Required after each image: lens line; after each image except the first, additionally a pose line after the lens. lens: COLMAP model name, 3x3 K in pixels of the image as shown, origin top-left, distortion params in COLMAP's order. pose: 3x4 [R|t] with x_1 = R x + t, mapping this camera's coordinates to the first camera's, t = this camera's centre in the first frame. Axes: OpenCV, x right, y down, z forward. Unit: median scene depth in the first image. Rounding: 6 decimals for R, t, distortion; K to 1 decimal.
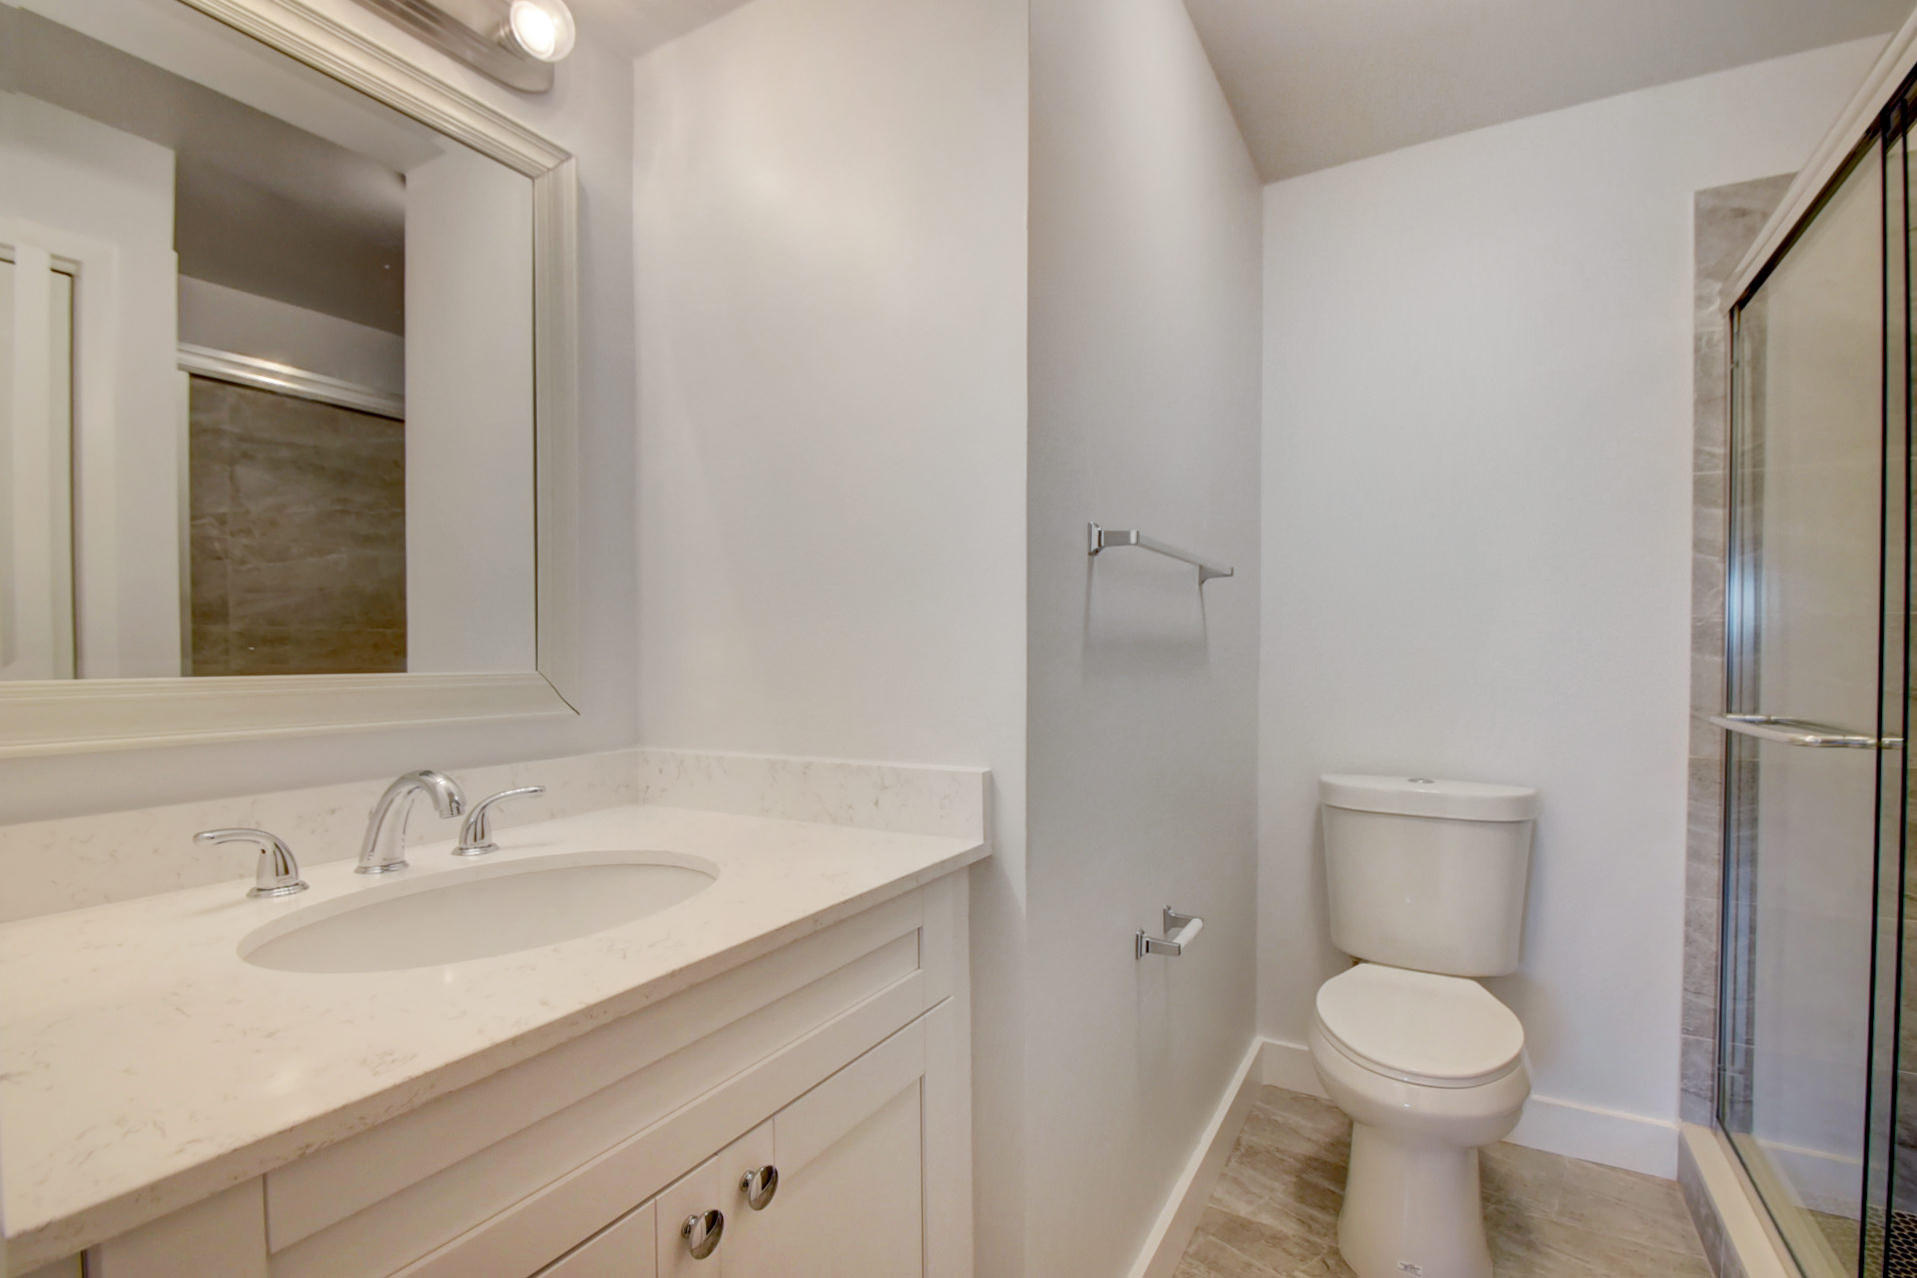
lens RADIAL K [[877.0, 0, 937.4], [0, 877.0, 653.6], [0, 0, 1]] dist [0.014768, -0.014409]
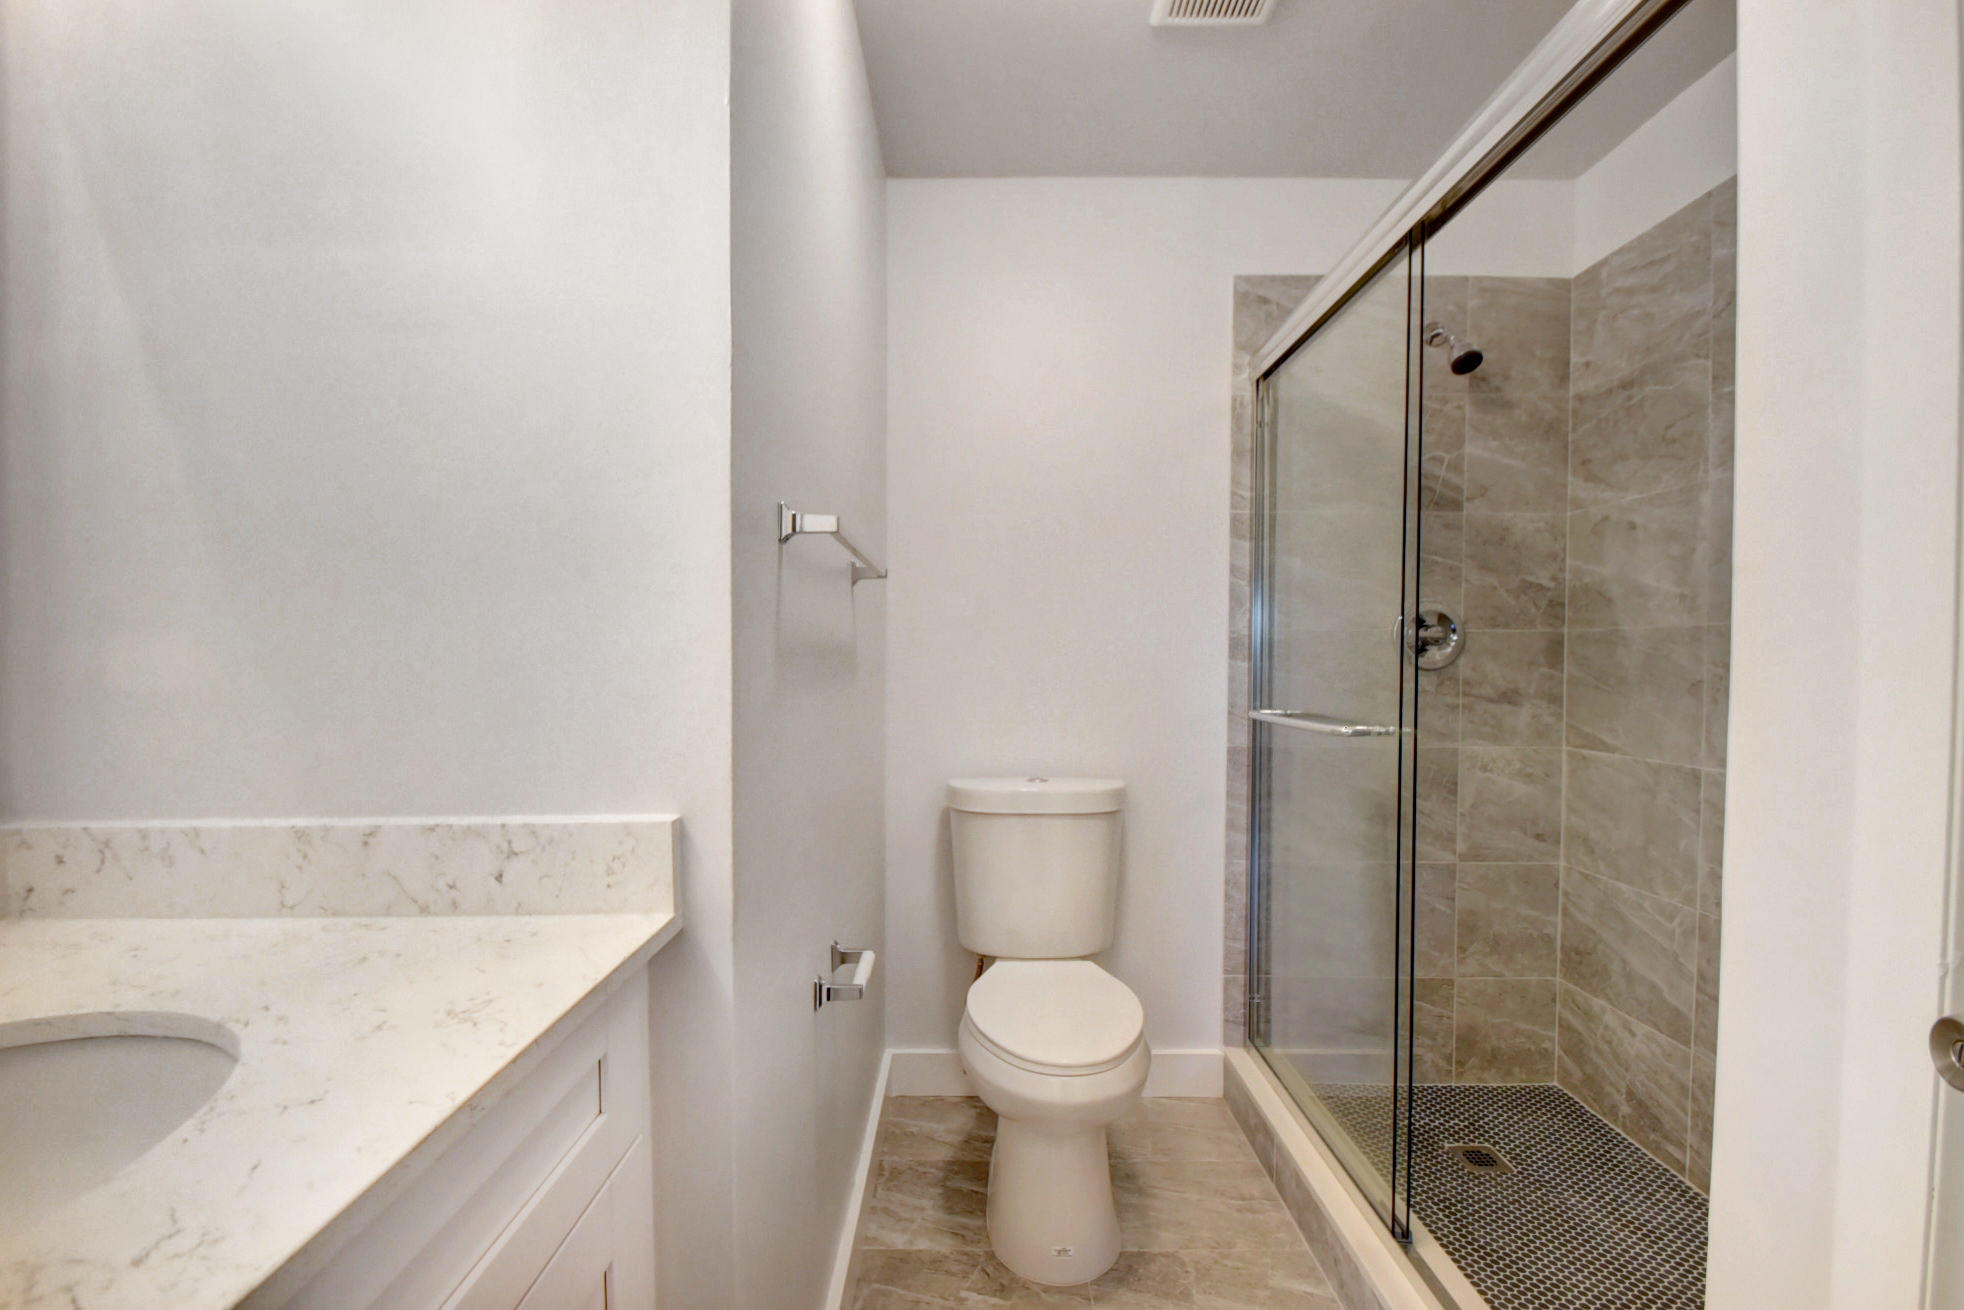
lens RADIAL K [[876.9, 0, 967.7], [0, 876.9, 674.0], [0, 0, 1]] dist [0.013588, -0.014411]
pose [[0.858647, -0.008197, 0.512502, -0.074168], [-0.001109, 0.999840, 0.017849, -0.002375], [-0.512567, -0.015895, 0.858500, 0.149939]]
